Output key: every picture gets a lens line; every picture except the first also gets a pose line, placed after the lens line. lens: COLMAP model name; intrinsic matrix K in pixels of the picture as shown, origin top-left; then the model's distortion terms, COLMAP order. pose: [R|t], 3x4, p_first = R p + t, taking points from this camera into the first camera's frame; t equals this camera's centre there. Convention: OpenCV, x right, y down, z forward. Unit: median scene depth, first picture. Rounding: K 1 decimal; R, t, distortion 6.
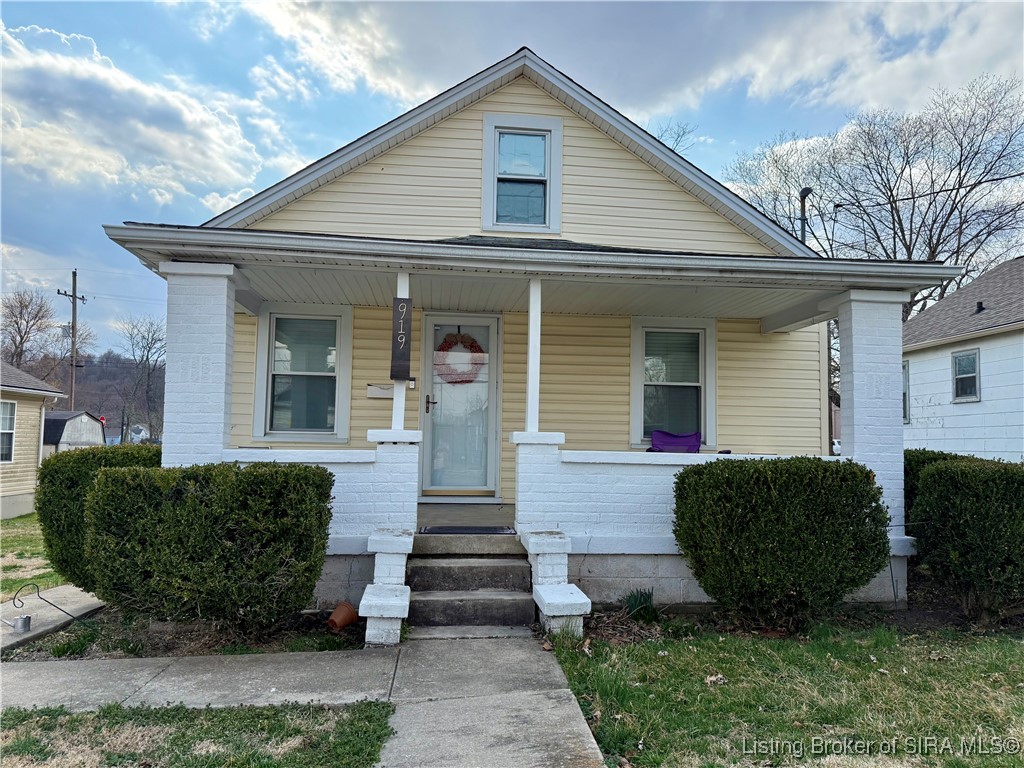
lens RADIAL K [[657.7, 0, 512.0], [0, 657.7, 384.0], [0, 0, 1]] dist [0.000449, 0.000077]
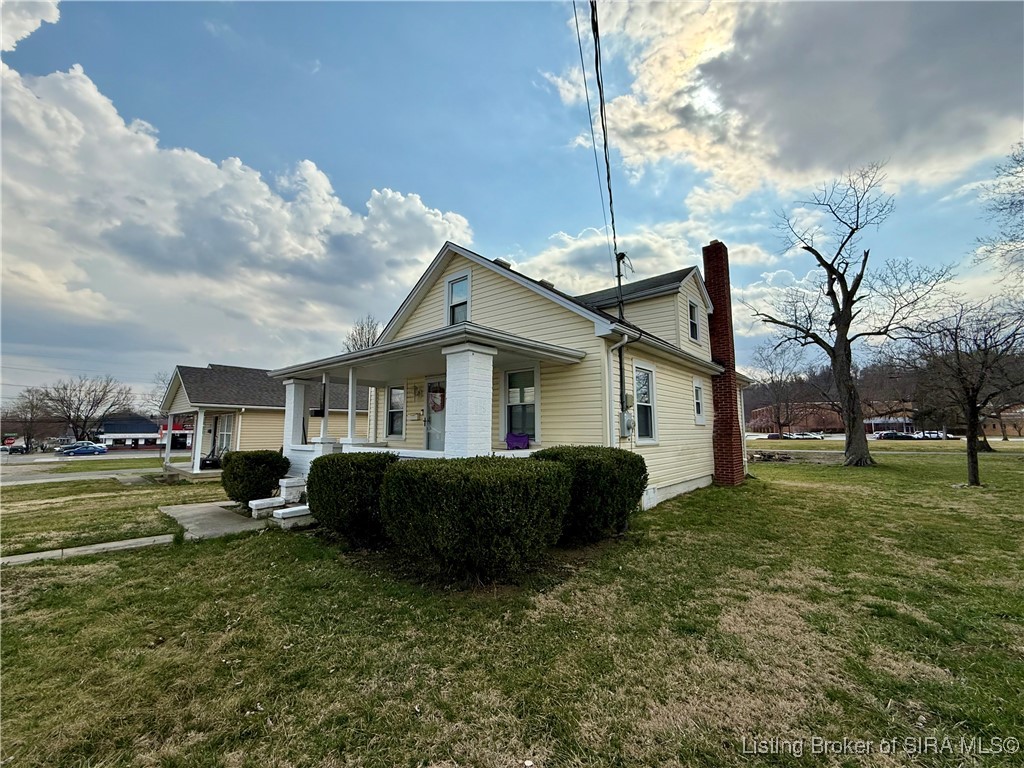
lens RADIAL K [[415.5, 0, 512.0], [0, 415.5, 384.0], [0, 0, 1]] dist [-0.000047, -0.000003]
pose [[0.689981, -0.109745, -0.715460, 0.975030], [0.076194, 0.993960, -0.078983, 0.037411], [0.719806, -0.000017, 0.694175, 0.246644]]
